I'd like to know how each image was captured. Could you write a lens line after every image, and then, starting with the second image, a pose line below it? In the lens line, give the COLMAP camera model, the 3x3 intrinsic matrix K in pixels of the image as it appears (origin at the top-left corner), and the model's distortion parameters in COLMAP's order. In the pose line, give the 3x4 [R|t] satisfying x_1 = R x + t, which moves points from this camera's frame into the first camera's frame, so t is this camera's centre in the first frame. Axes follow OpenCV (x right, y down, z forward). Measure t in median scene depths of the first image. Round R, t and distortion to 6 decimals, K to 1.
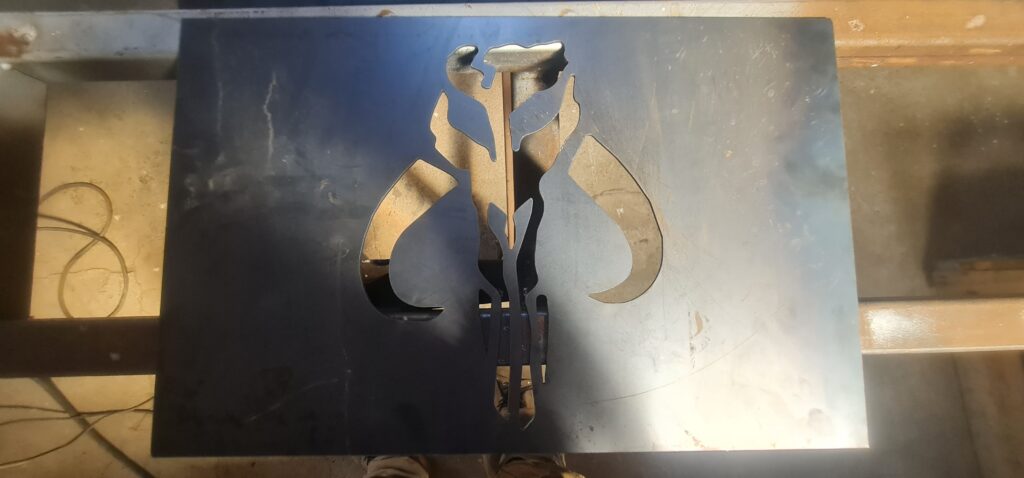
lens RADIAL K [[421.5, 0, 511.0], [0, 421.5, 241.6], [0, 0, 1]] dist [-0.009582, 0.005361]
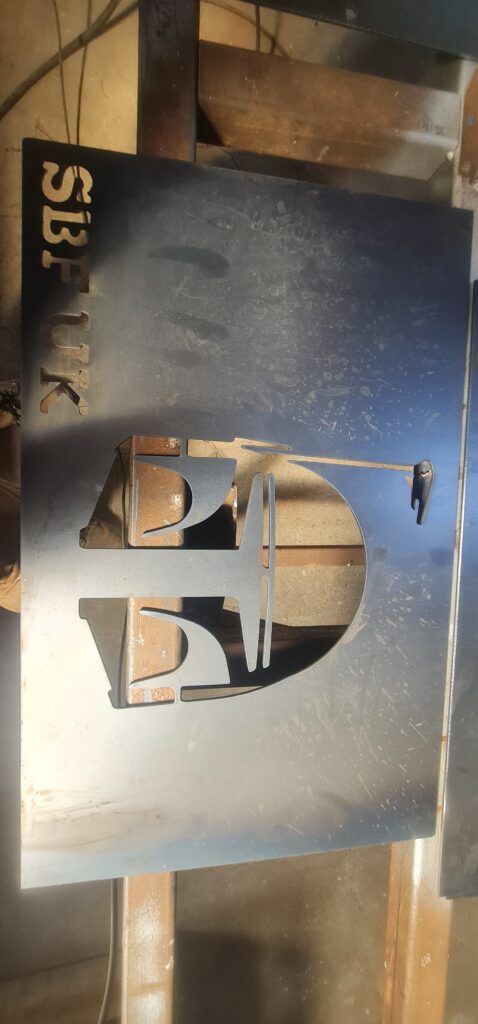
lens RADIAL K [[421.5, 0, 239.0], [0, 421.5, 512.0], [0, 0, 1]] dist [-0.009582, 0.005361]
pose [[-0.055513, 0.997333, 0.047388, -0.118931], [-0.995130, -0.051394, -0.084119, 0.039292], [-0.081459, -0.051827, 0.995328, 0.001489]]
